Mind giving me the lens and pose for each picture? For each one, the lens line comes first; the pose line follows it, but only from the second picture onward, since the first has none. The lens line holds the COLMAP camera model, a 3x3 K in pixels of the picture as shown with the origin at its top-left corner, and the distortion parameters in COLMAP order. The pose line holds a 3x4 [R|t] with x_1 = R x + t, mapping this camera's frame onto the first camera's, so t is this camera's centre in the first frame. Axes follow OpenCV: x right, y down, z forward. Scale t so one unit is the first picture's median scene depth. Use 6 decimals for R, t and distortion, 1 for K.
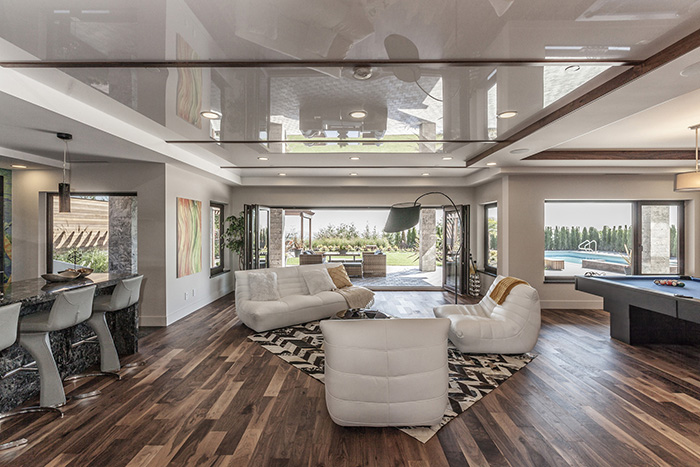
lens RADIAL K [[329.0, 0, 353.3], [0, 329.0, 222.8], [0, 0, 1]] dist [-0.027457, 0.000241]
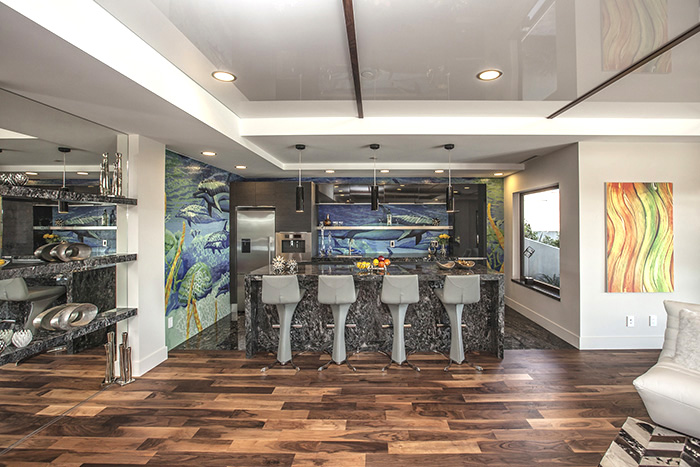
lens RADIAL K [[329.0, 0, 353.3], [0, 329.0, 222.8], [0, 0, 1]] dist [-0.027457, 0.000241]
pose [[-0.033826, 0.004201, -0.999419, 0.258114], [0.014186, 0.999892, 0.003723, 0.000514], [0.999327, -0.014051, -0.033882, 0.568406]]
